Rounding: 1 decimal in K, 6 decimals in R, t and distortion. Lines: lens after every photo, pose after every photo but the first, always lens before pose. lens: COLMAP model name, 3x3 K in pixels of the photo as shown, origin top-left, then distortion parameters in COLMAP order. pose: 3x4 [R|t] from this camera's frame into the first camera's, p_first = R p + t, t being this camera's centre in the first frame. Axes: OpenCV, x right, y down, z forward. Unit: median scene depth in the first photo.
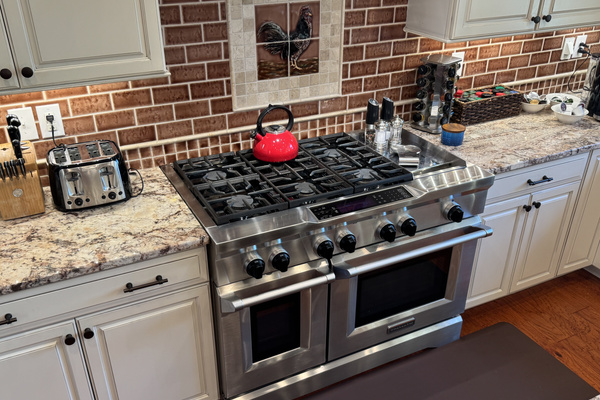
lens RADIAL K [[546.1, 0, 298.5], [0, 546.1, 224.4], [0, 0, 1]] dist [0.058813, -0.010719]
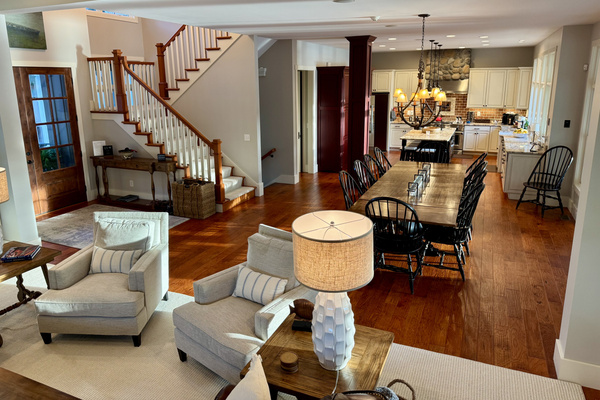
lens RADIAL K [[441.6, 0, 298.3], [0, 441.6, 170.1], [0, 0, 1]] dist [0.185255, -0.271349]
pose [[0.644848, 0.154493, -0.748534, 3.148501], [-0.371407, 0.919292, -0.130223, 1.839800], [0.668003, 0.361985, 0.650183, -3.672609]]
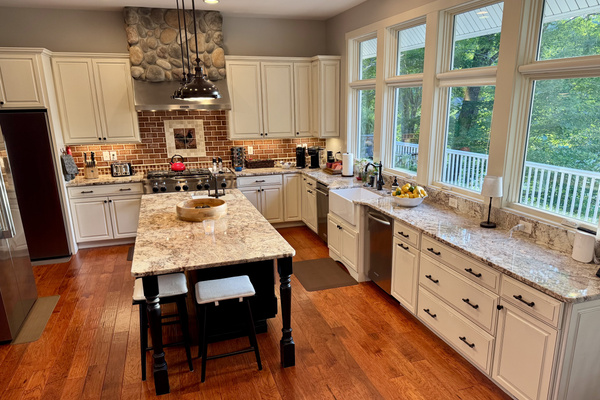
lens RADIAL K [[428.8, 0, 315.0], [0, 428.8, 220.5], [0, 0, 1]] dist [0.179288, -0.387846]
pose [[0.992220, 0.024936, -0.121971, 1.089878], [-0.052976, 0.971174, -0.232412, 0.727813], [0.112660, 0.237066, 0.964939, -1.372158]]
